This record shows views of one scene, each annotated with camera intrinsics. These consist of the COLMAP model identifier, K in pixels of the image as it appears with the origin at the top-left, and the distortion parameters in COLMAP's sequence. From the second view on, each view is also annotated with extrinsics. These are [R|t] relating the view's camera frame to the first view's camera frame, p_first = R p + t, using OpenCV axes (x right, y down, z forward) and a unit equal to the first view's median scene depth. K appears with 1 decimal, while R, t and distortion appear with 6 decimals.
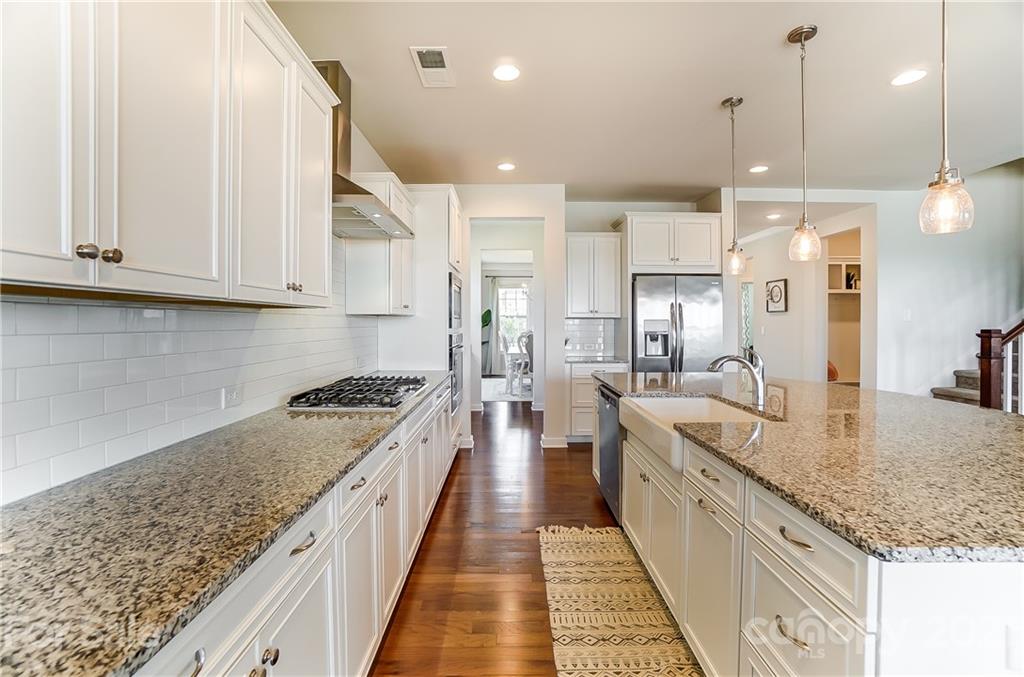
lens RADIAL K [[452.6, 0, 510.7], [0, 452.6, 331.5], [0, 0, 1]] dist [-0.047728, 0.008955]
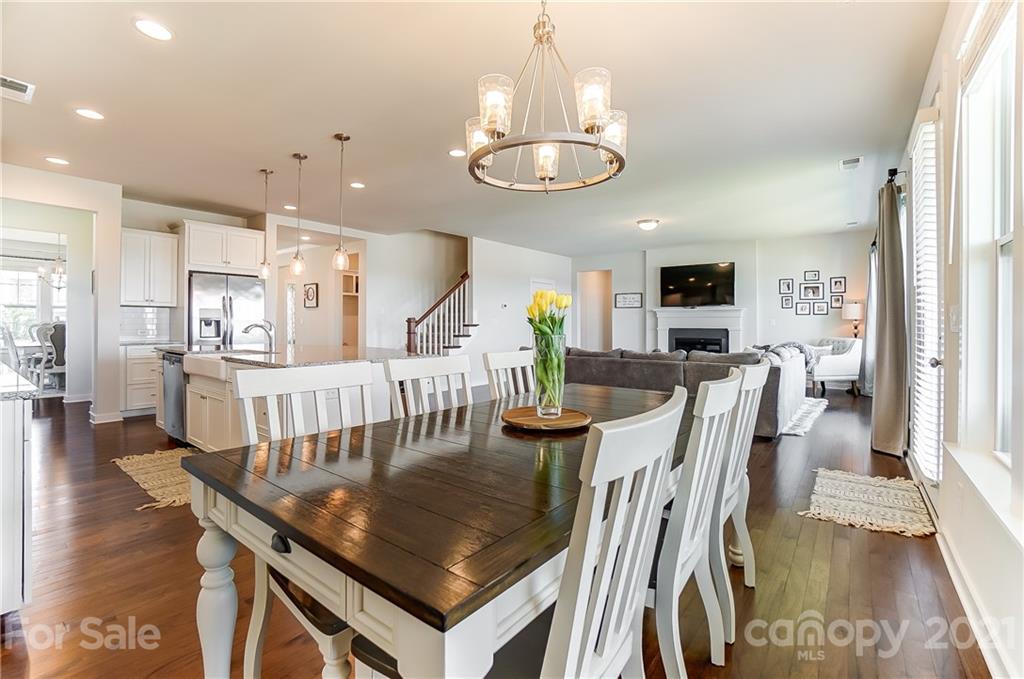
lens RADIAL K [[452.6, 0, 505.7], [0, 452.6, 318.1], [0, 0, 1]] dist [-0.047728, 0.008955]
pose [[0.618493, 0.013859, 0.785668, -0.140666], [0.008037, 0.999681, -0.023962, 0.036478], [-0.785749, 0.021135, 0.618184, -0.417134]]
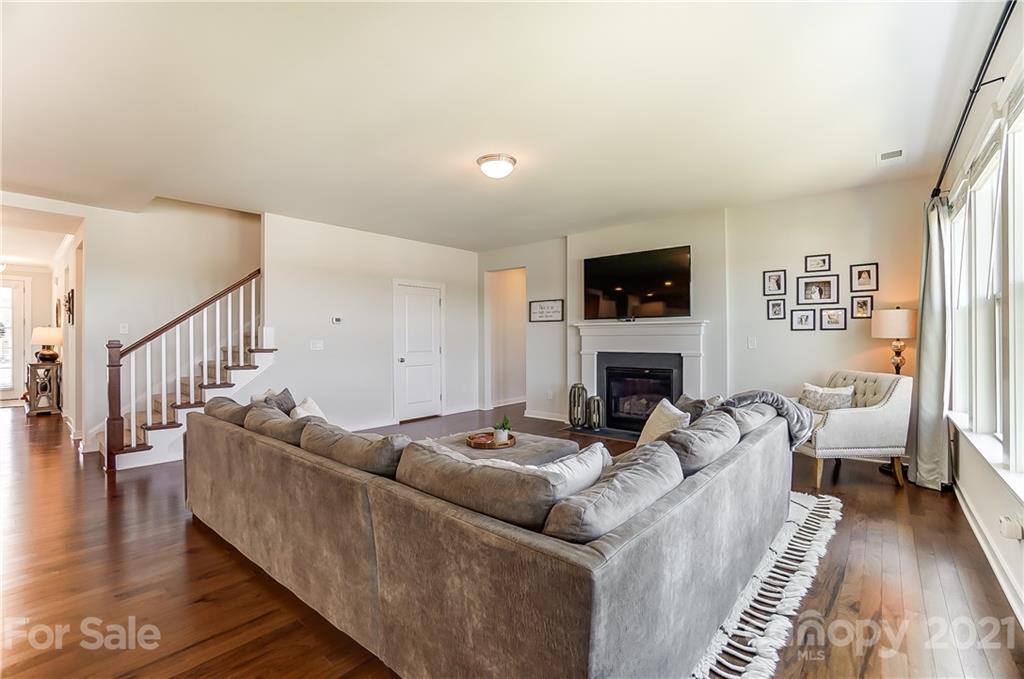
lens RADIAL K [[452.6, 0, 498.0], [0, 452.6, 340.3], [0, 0, 1]] dist [-0.047728, 0.008955]
pose [[0.655899, -0.000630, 0.754848, 0.716884], [0.013929, 0.999839, -0.011269, 0.016088], [-0.754720, 0.017906, 0.655803, -0.397783]]
